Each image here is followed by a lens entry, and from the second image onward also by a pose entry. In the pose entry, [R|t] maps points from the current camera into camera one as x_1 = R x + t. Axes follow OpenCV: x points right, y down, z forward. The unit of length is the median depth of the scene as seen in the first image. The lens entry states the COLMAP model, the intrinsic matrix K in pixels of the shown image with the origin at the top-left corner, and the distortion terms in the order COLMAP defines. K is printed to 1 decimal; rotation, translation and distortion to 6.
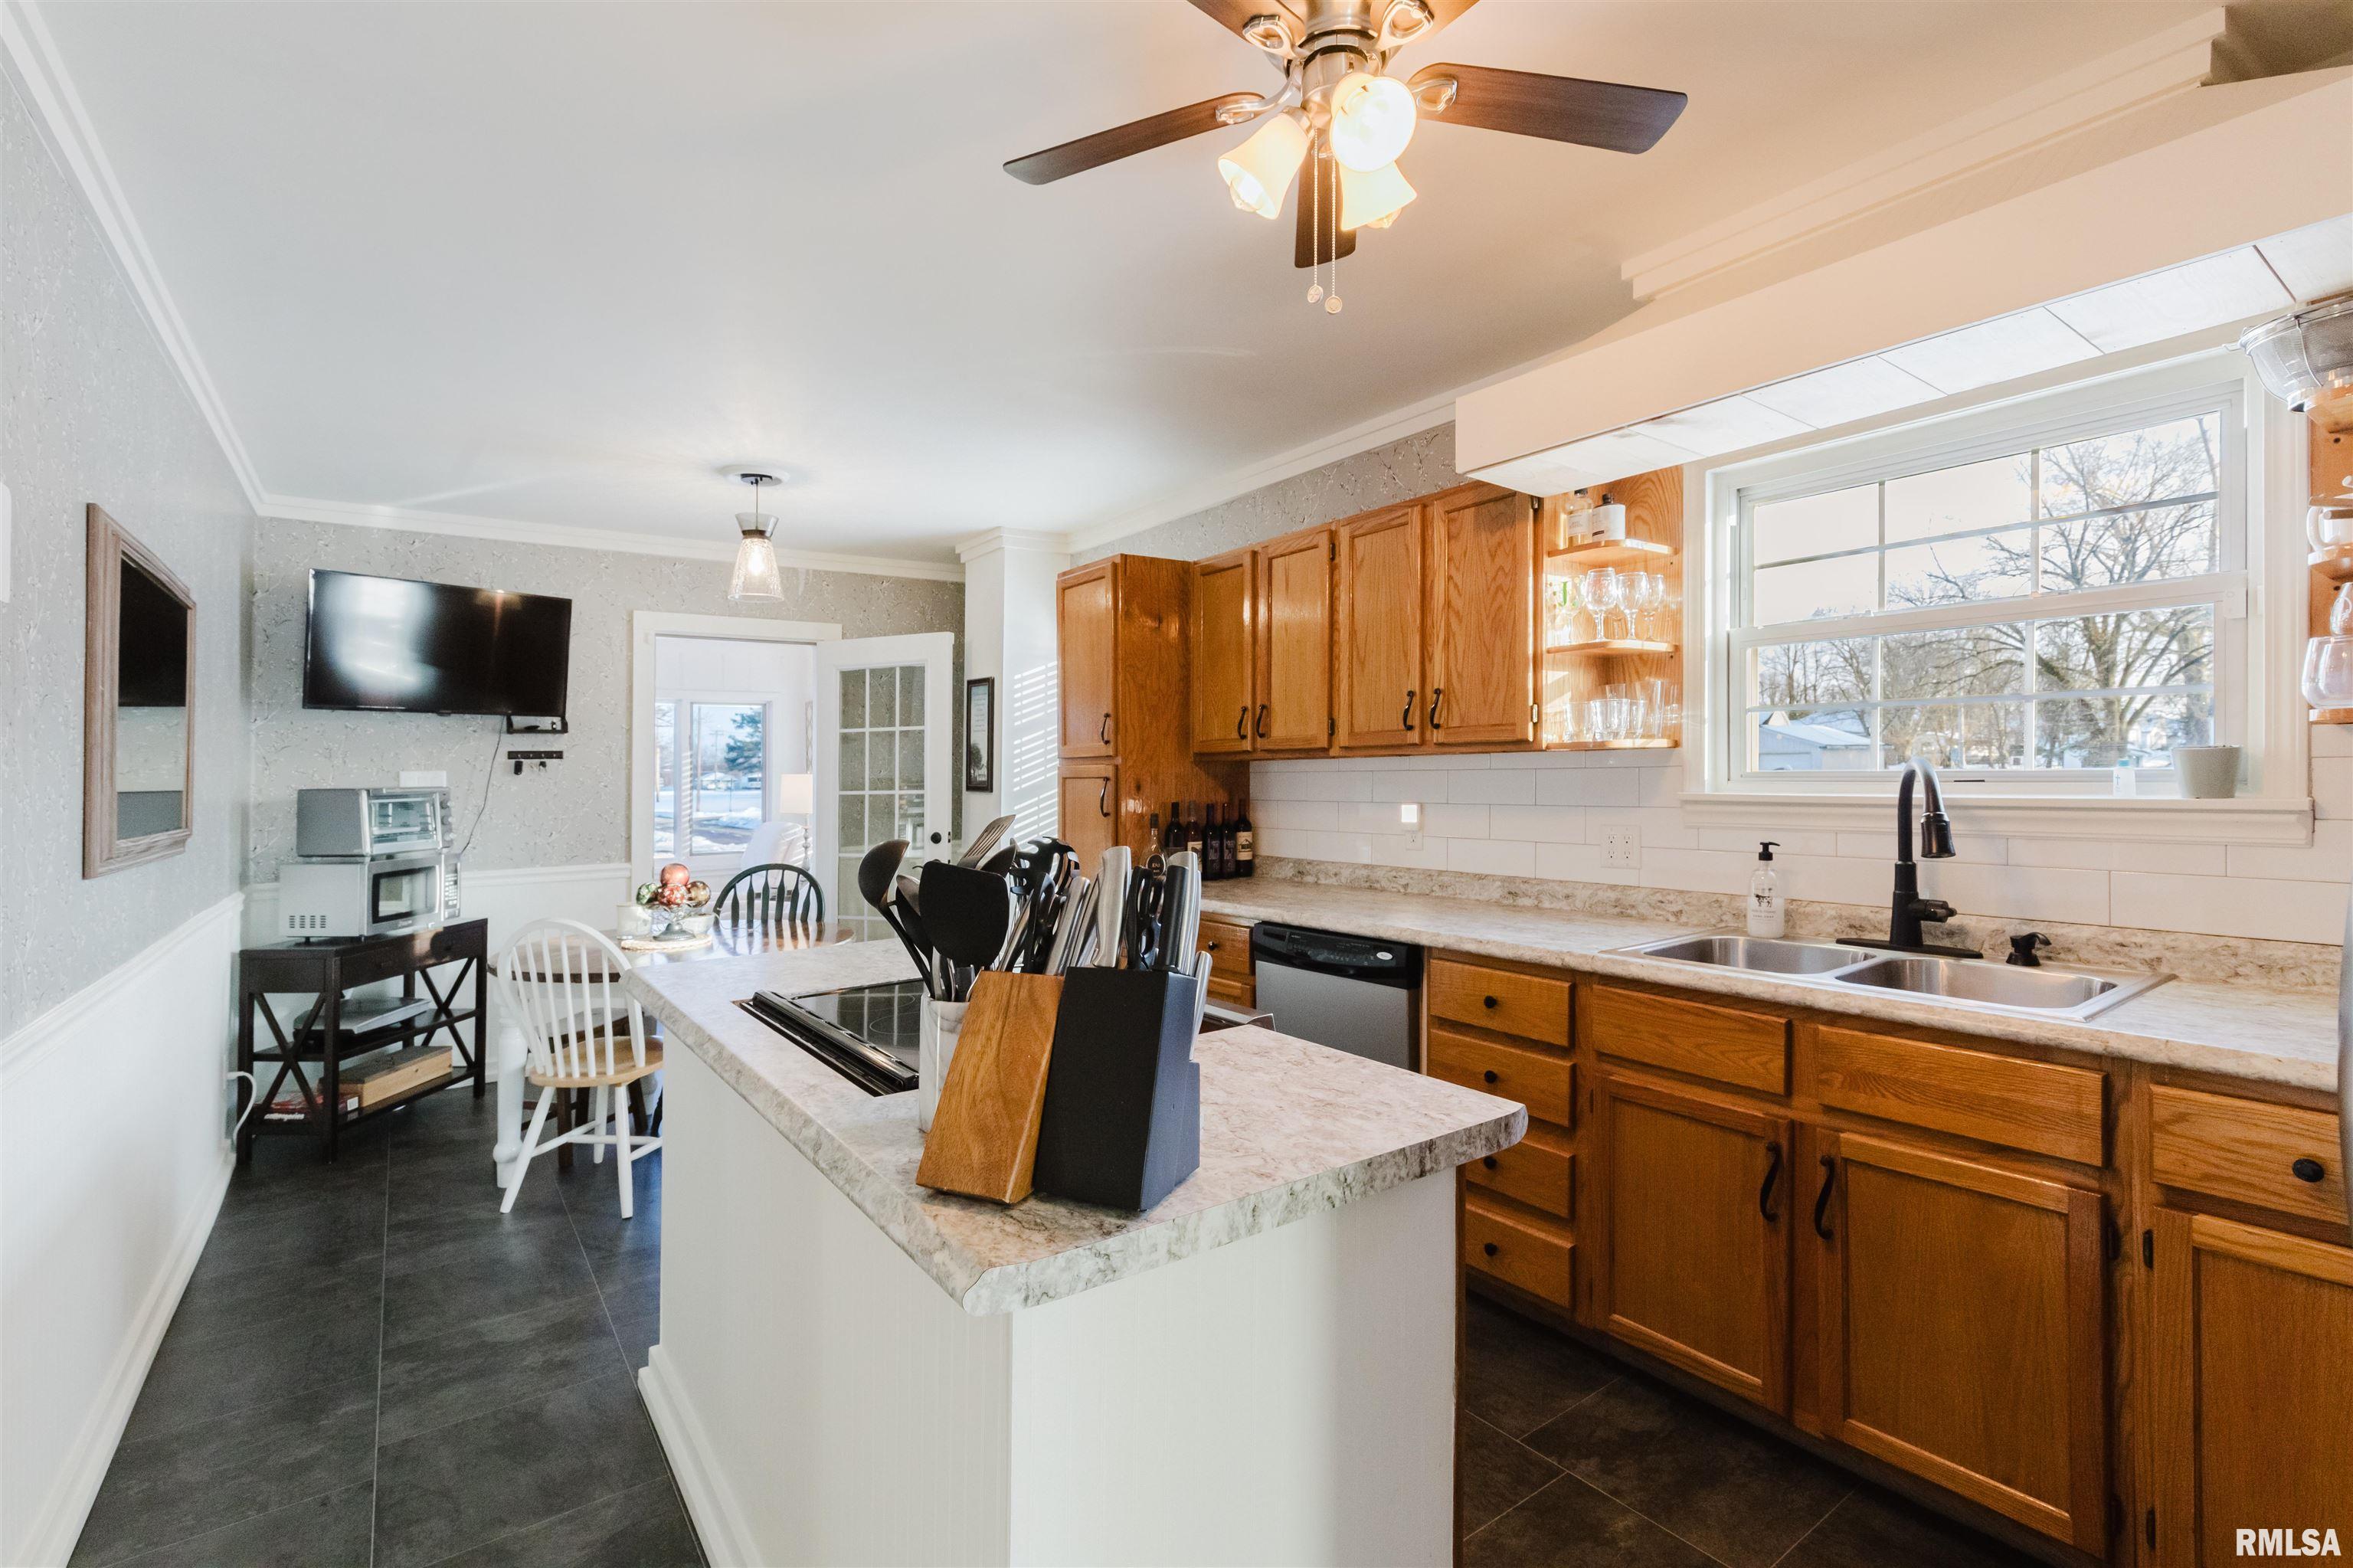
lens RADIAL K [[1065.9, 0, 1176.1], [0, 1065.9, 748.3], [0, 0, 1]] dist [0.001994, 0.000185]
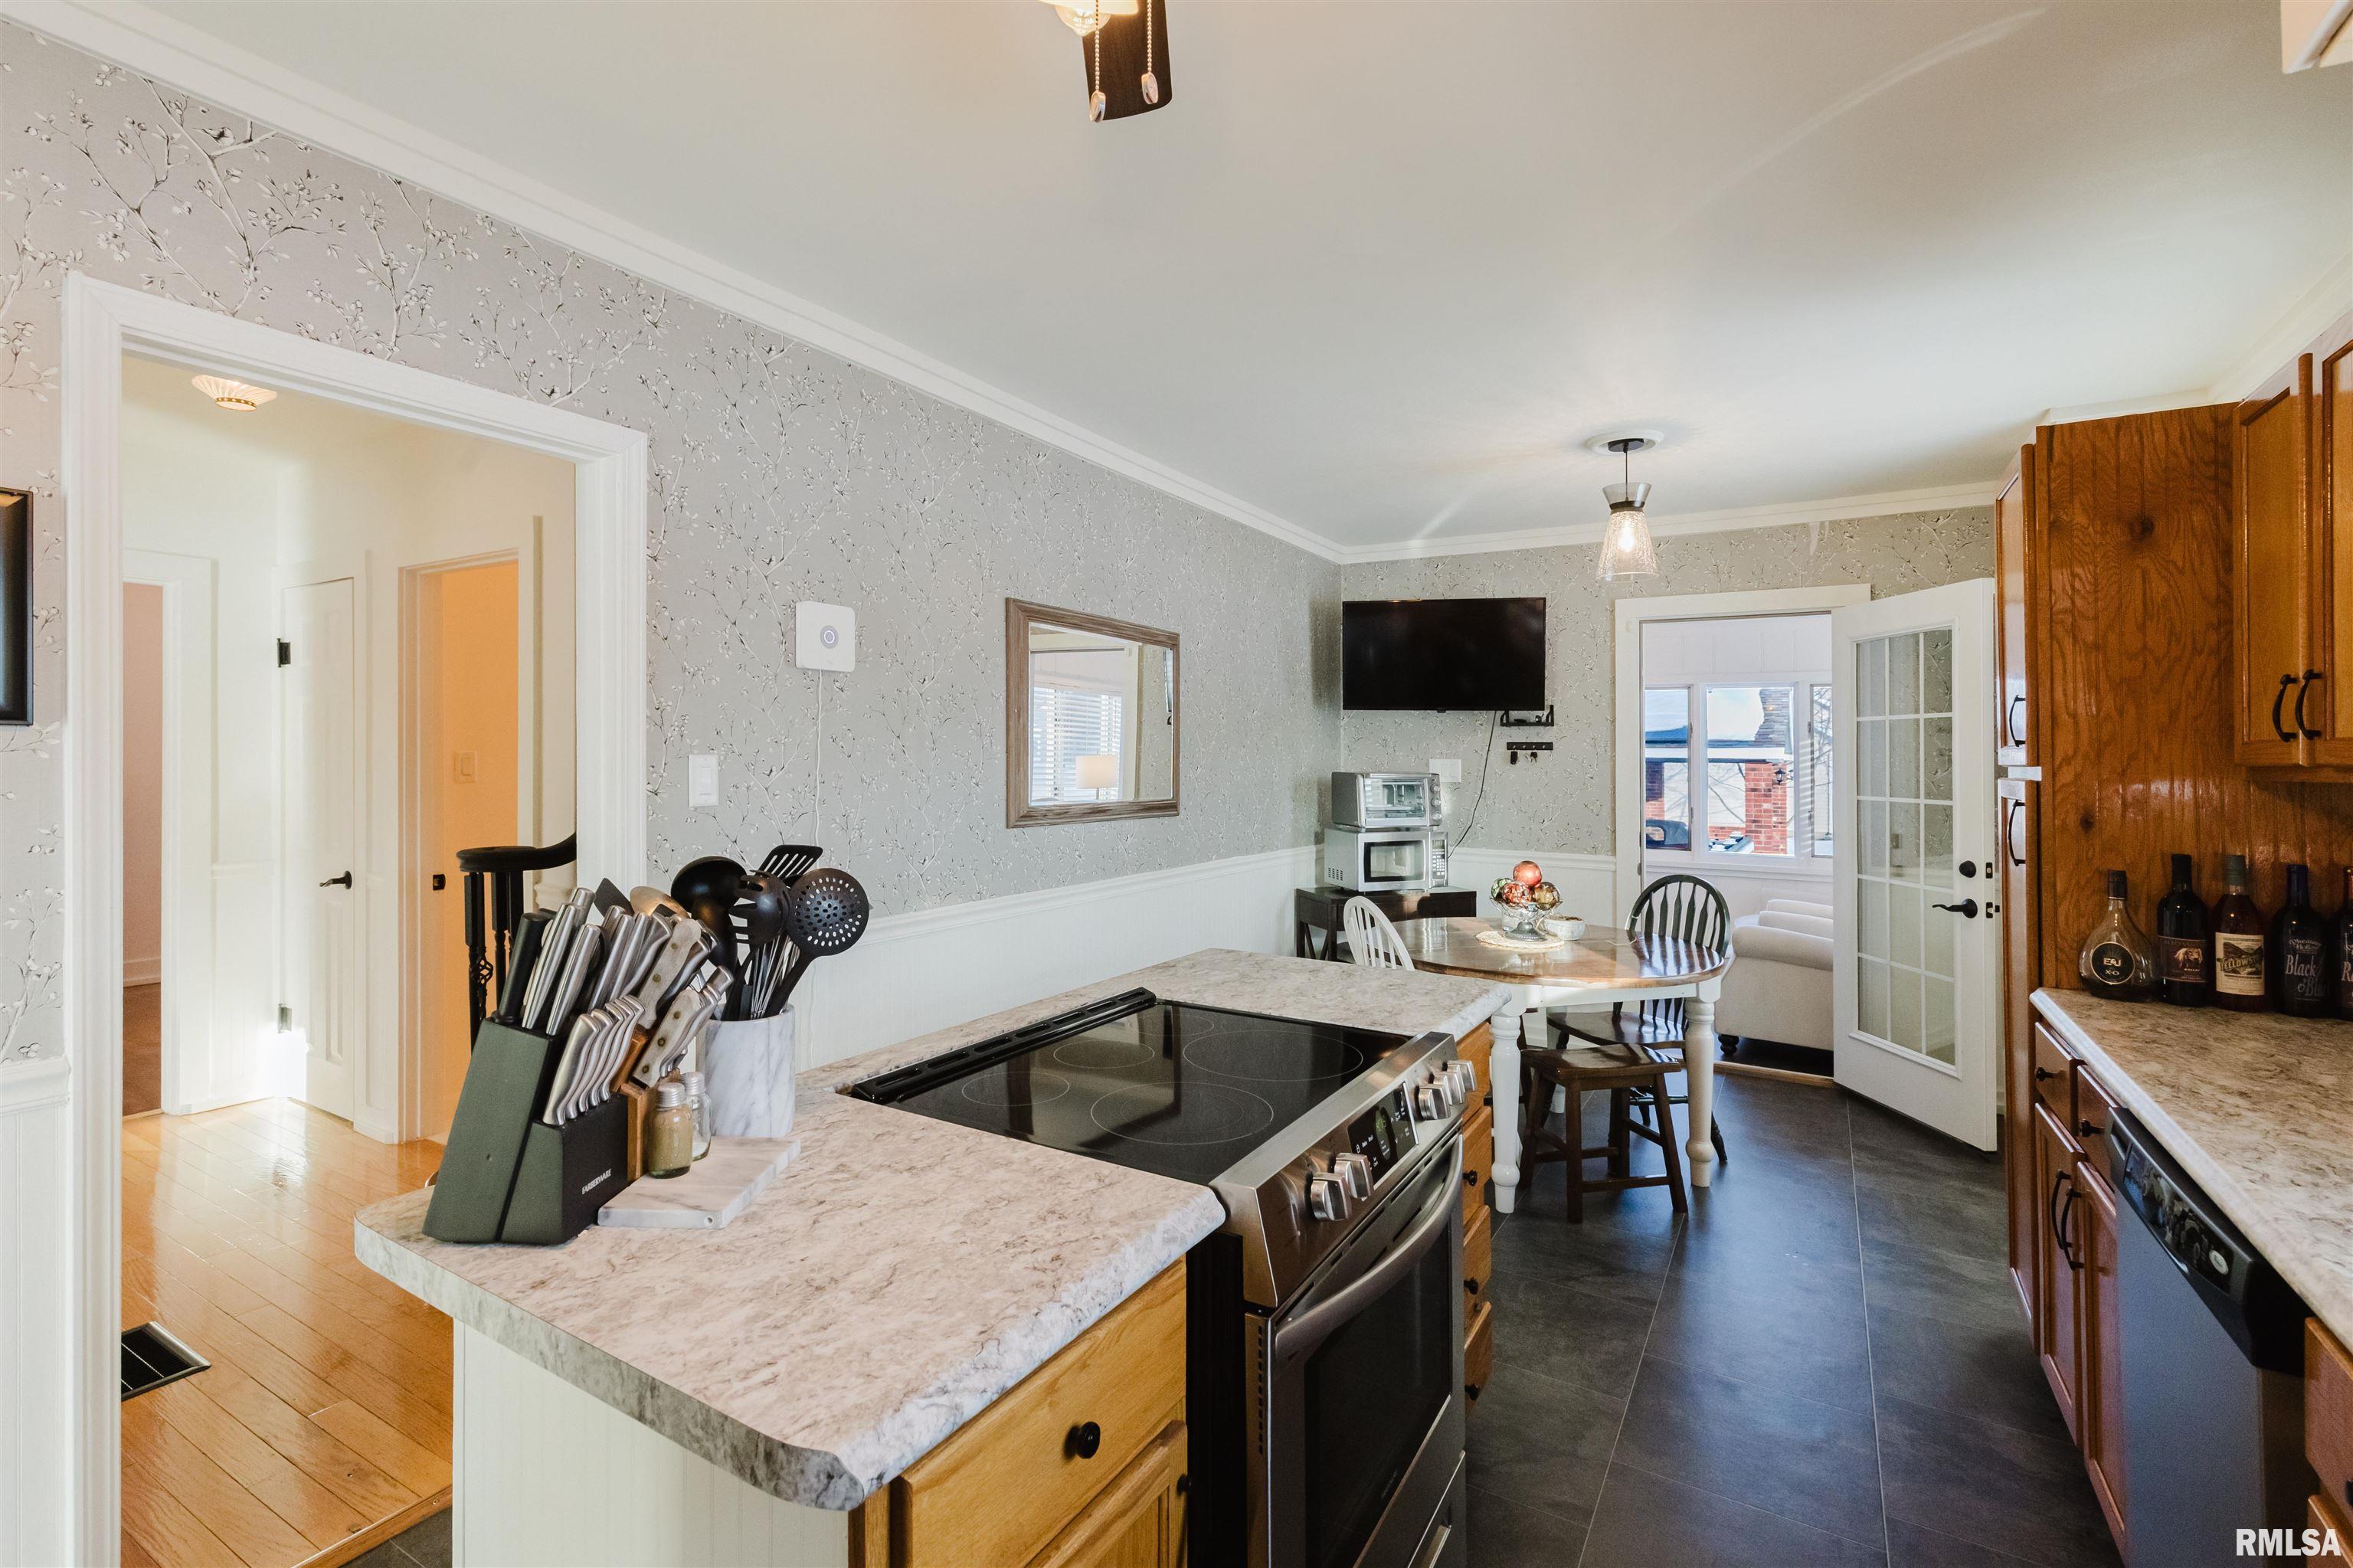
lens RADIAL K [[1065.9, 0, 1176.1], [0, 1065.9, 748.3], [0, 0, 1]] dist [0.001994, 0.000185]
pose [[0.395253, 0.017036, -0.918414, 0.288538], [0.001594, 0.999814, 0.019232, -0.015102], [0.918571, -0.009065, 0.395153, 0.301384]]
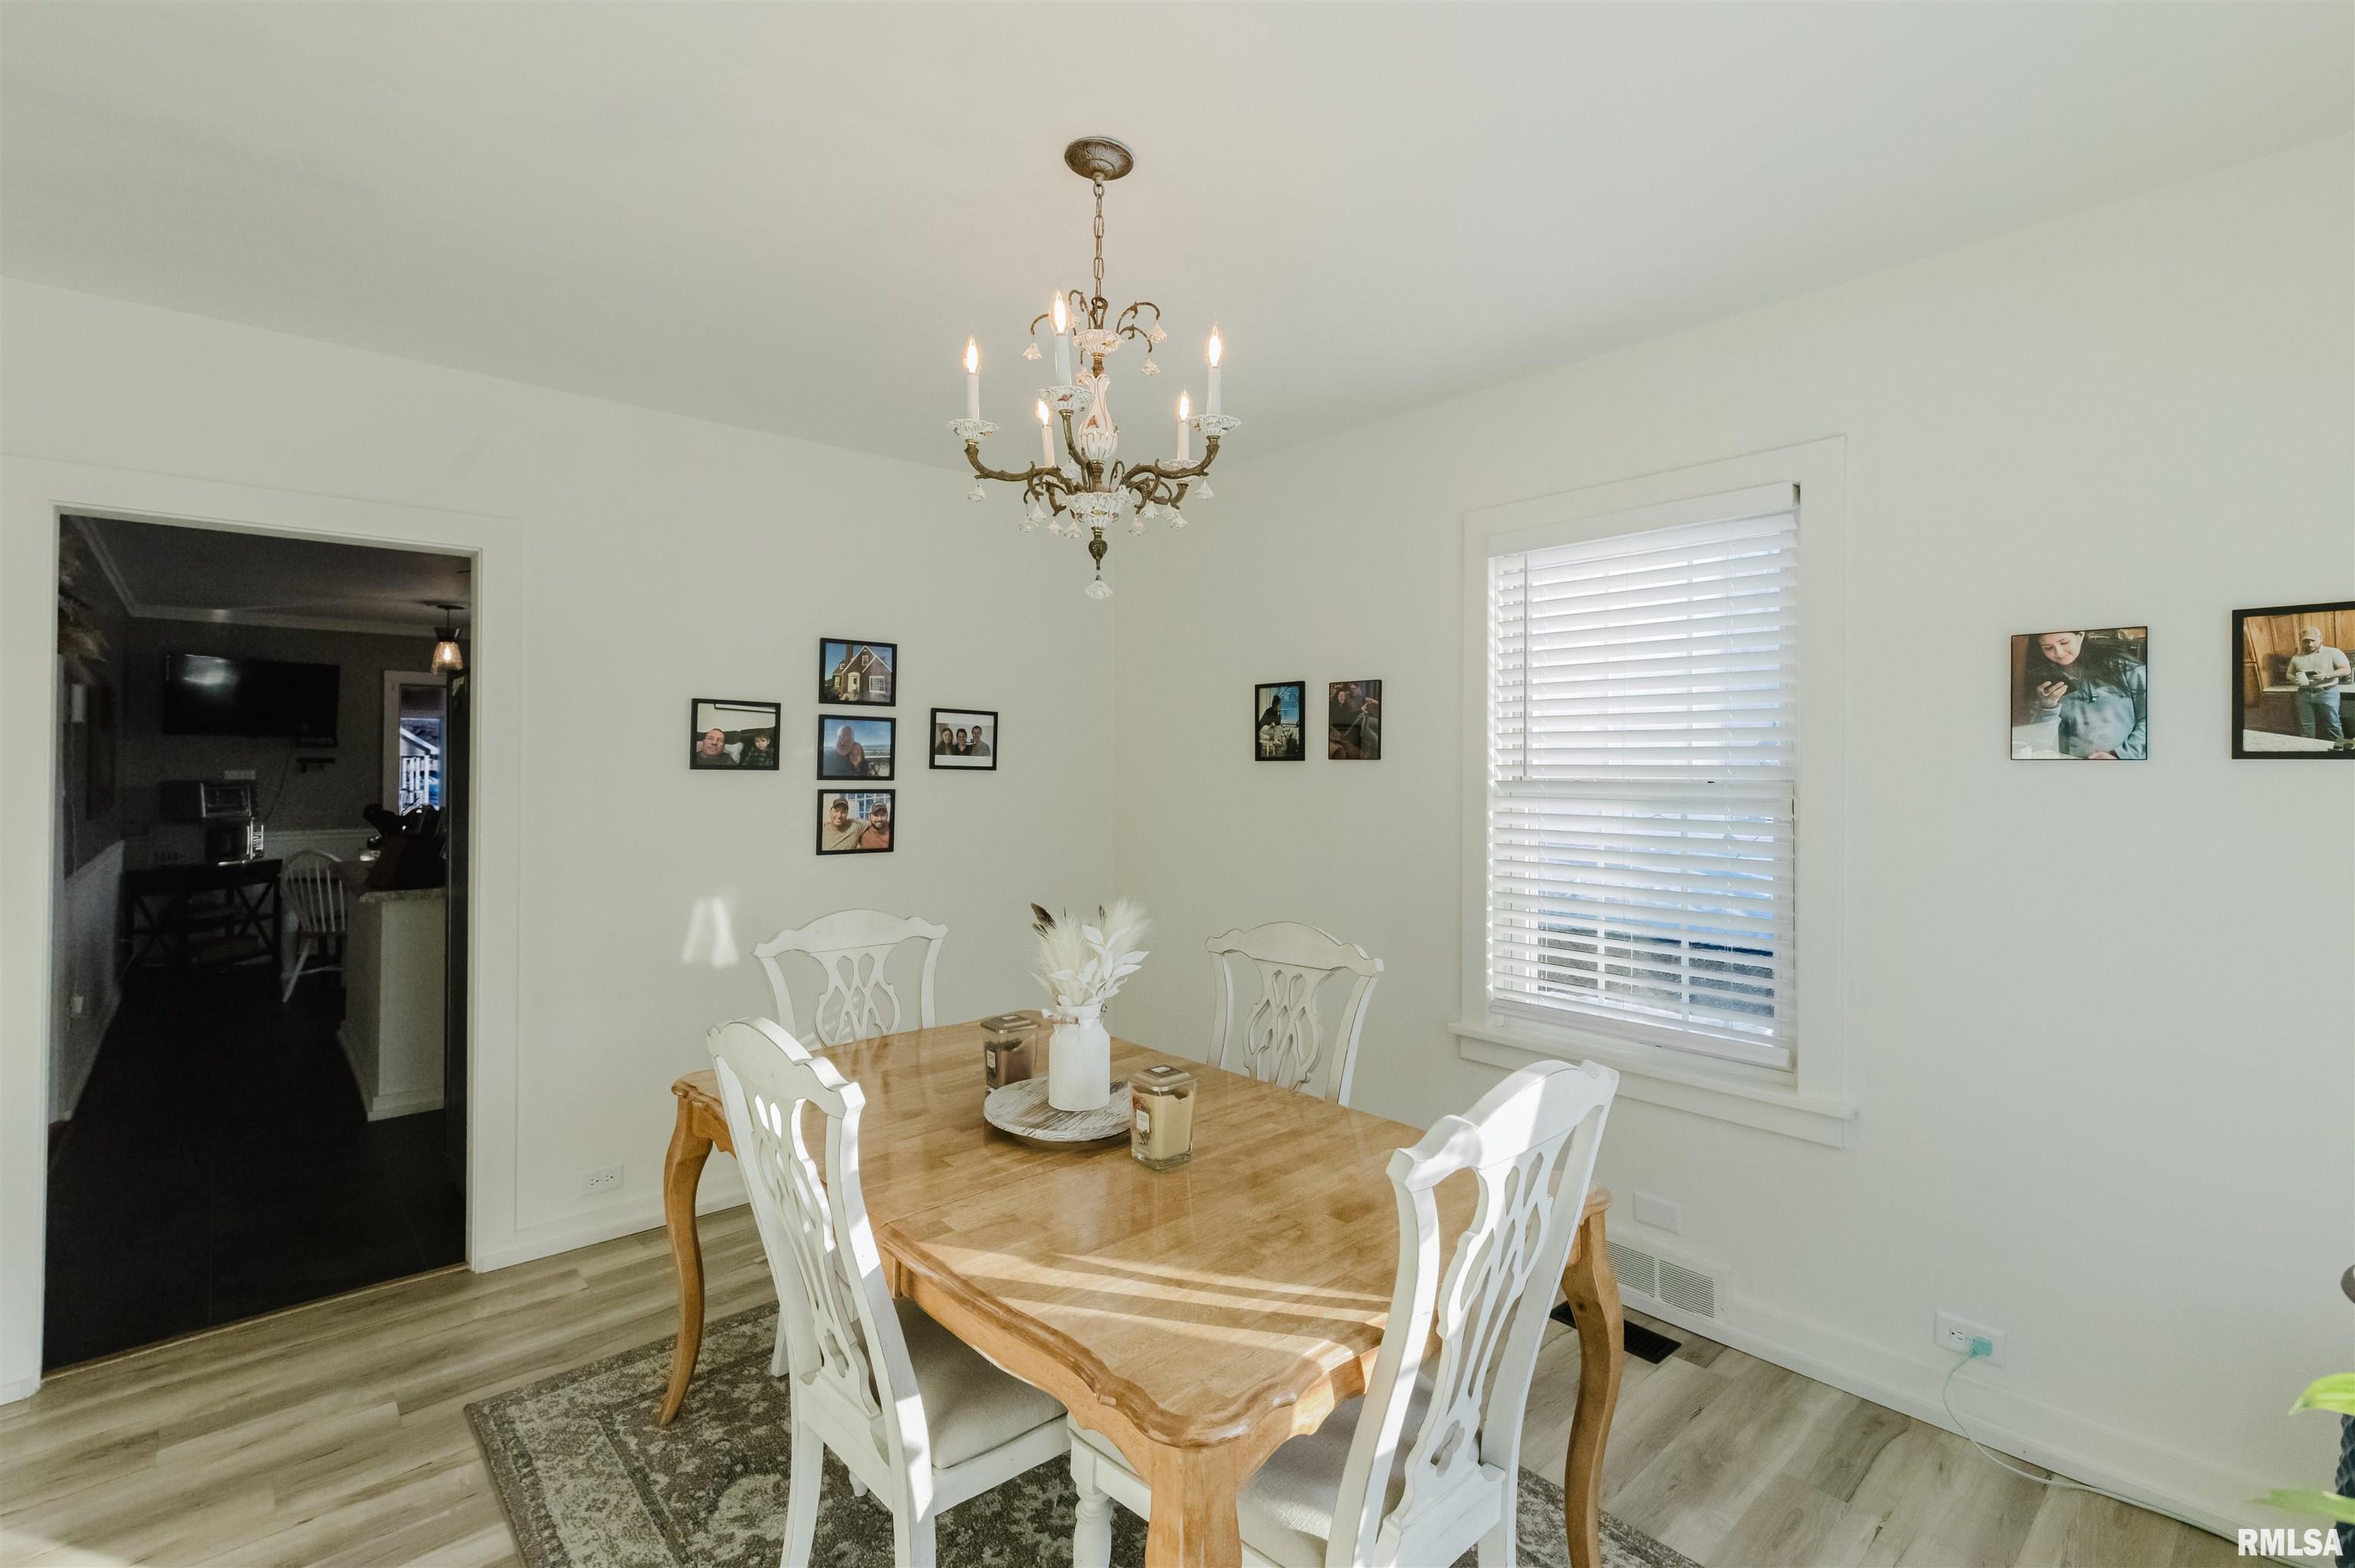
lens RADIAL K [[1047.4, 0, 1177.5], [0, 1047.4, 784.0], [0, 0, 1]] dist [0.002522, -0.000048]
pose [[0.994023, 0.018478, 0.107594, 0.612831], [-0.021868, 0.999298, 0.030416, -0.041464], [-0.106956, -0.032587, 0.993730, -0.837362]]
